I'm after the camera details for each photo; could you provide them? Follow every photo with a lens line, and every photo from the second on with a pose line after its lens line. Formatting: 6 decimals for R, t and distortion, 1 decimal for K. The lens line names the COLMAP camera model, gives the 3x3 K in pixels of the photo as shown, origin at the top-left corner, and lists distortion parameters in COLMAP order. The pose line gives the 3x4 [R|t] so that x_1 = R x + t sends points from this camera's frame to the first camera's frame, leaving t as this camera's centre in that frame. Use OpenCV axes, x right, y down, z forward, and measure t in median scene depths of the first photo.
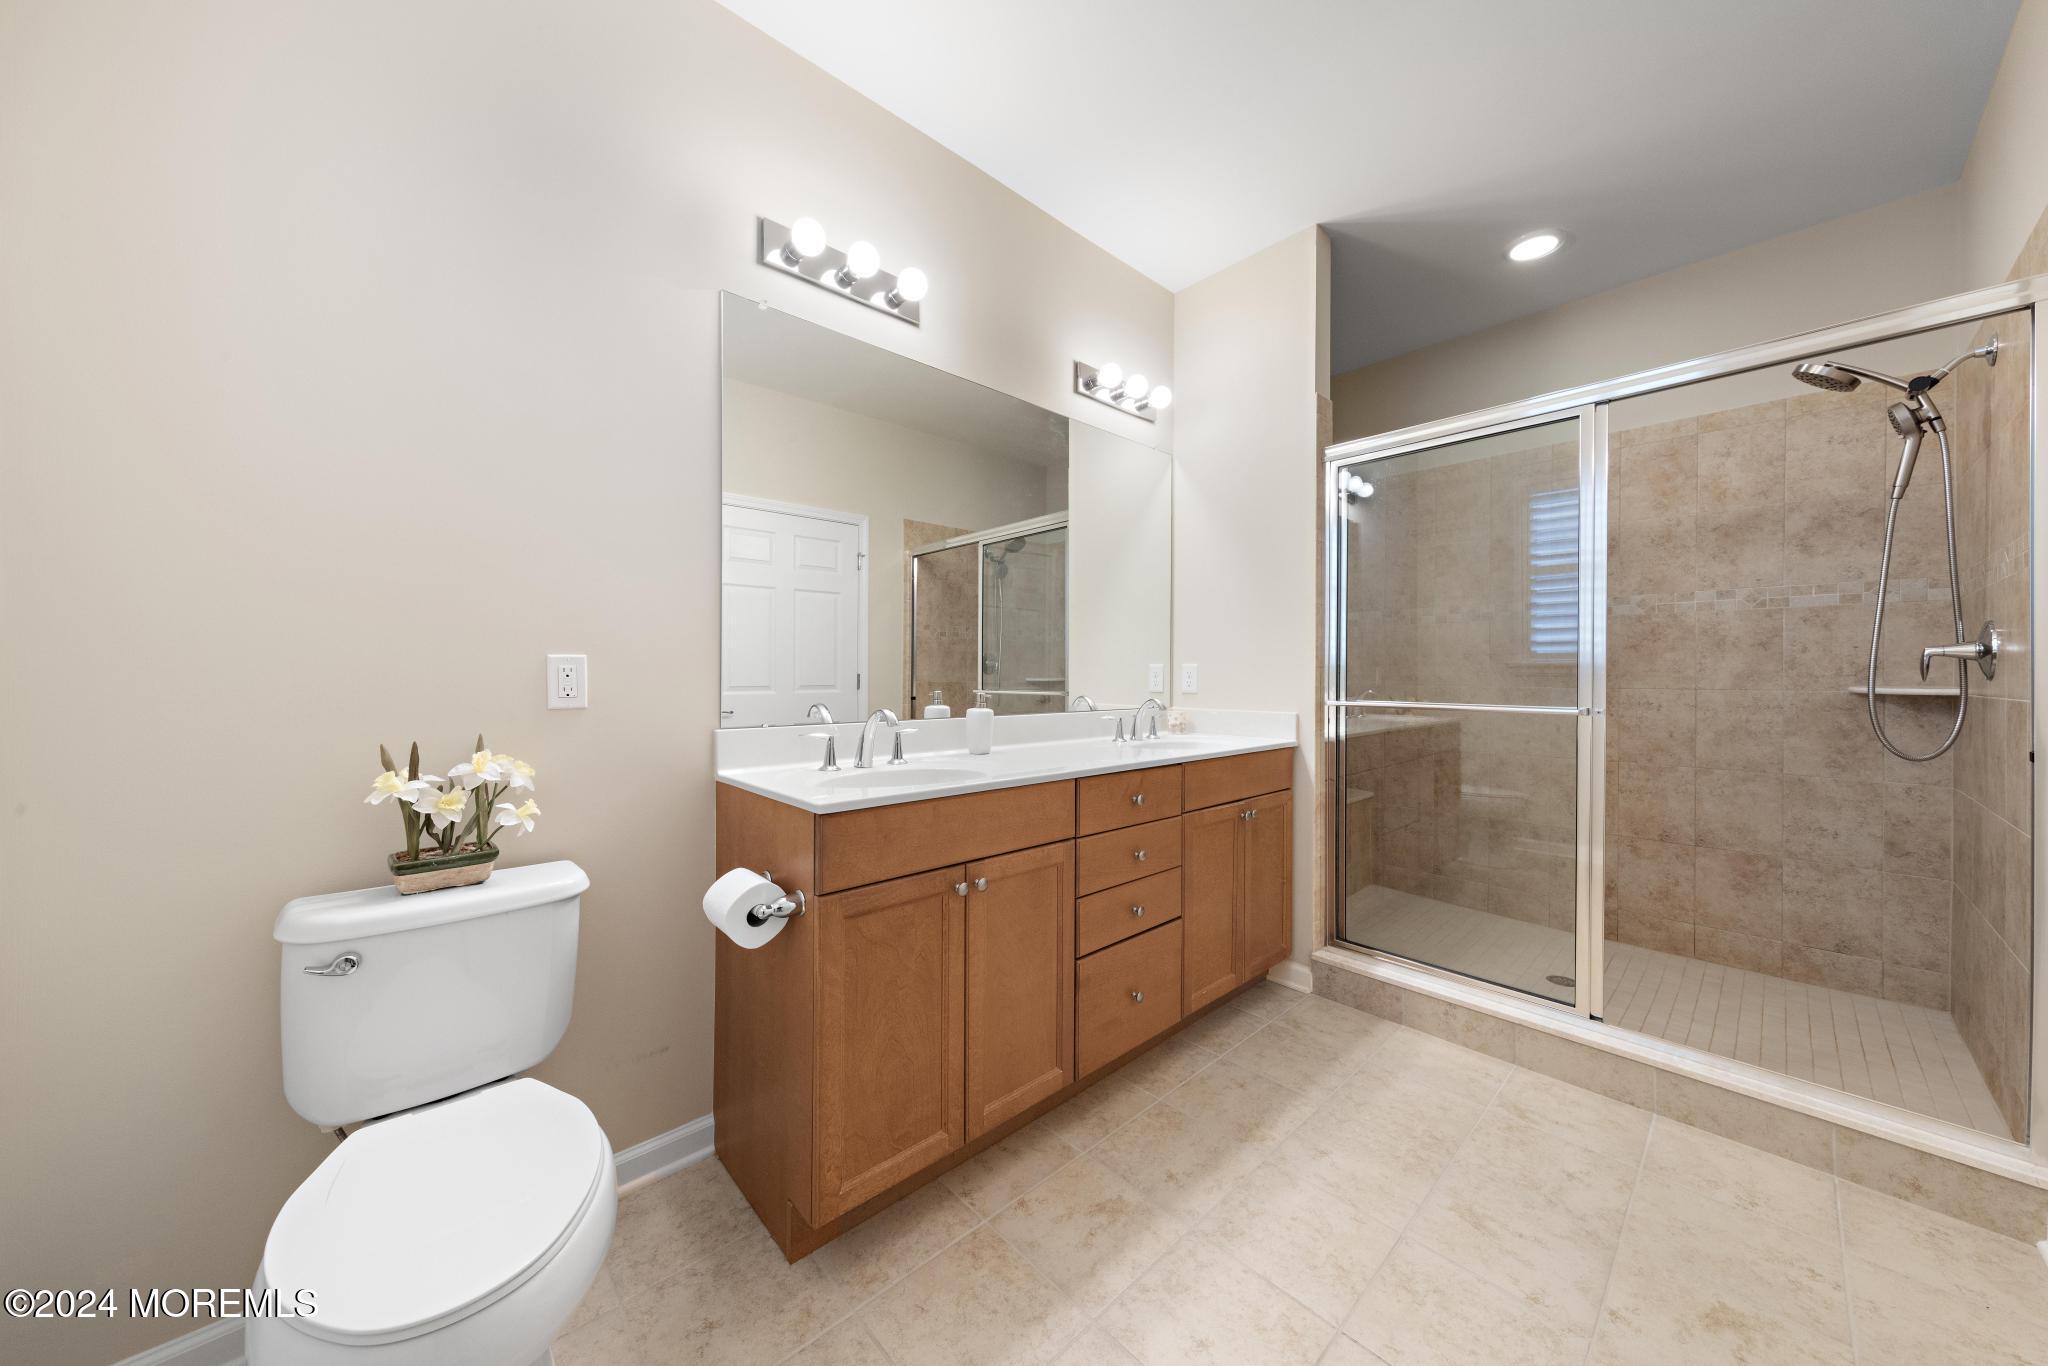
lens RADIAL K [[699.5, 0, 1025.1], [0, 699.5, 676.6], [0, 0, 1]] dist [0.000211, -0.000004]
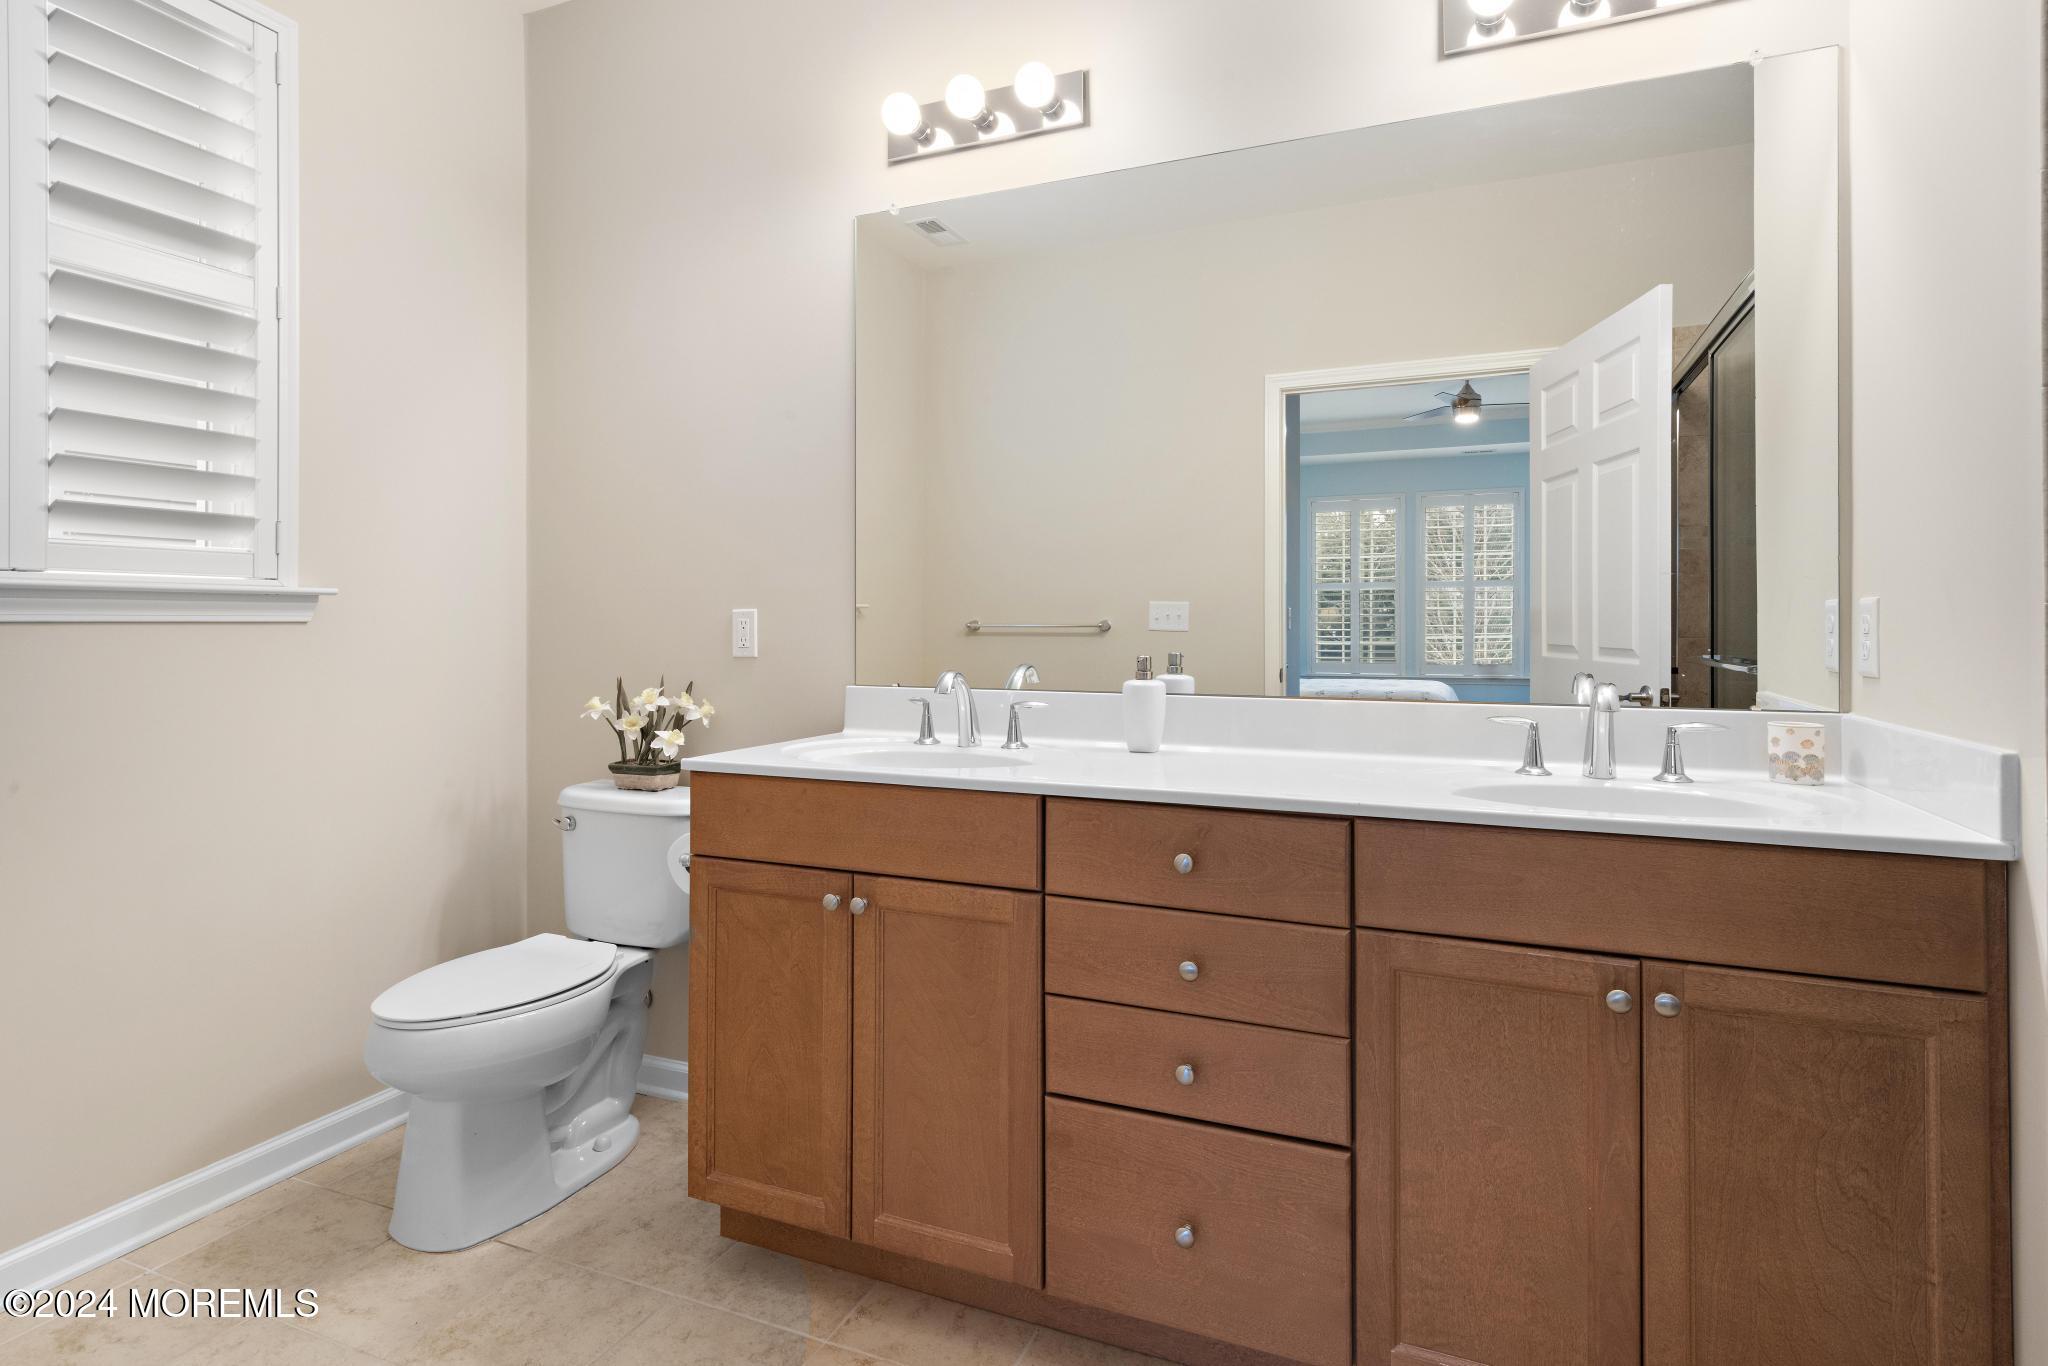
lens RADIAL K [[1051.9, 0, 1032.8], [0, 1051.9, 625.2], [0, 0, 1]] dist [-0.002886, -0.000194]
pose [[0.414277, -0.003011, -0.910146, 0.984336], [-0.005617, 0.999967, -0.005865, 0.000963], [0.910134, 0.007542, 0.414246, 0.658564]]
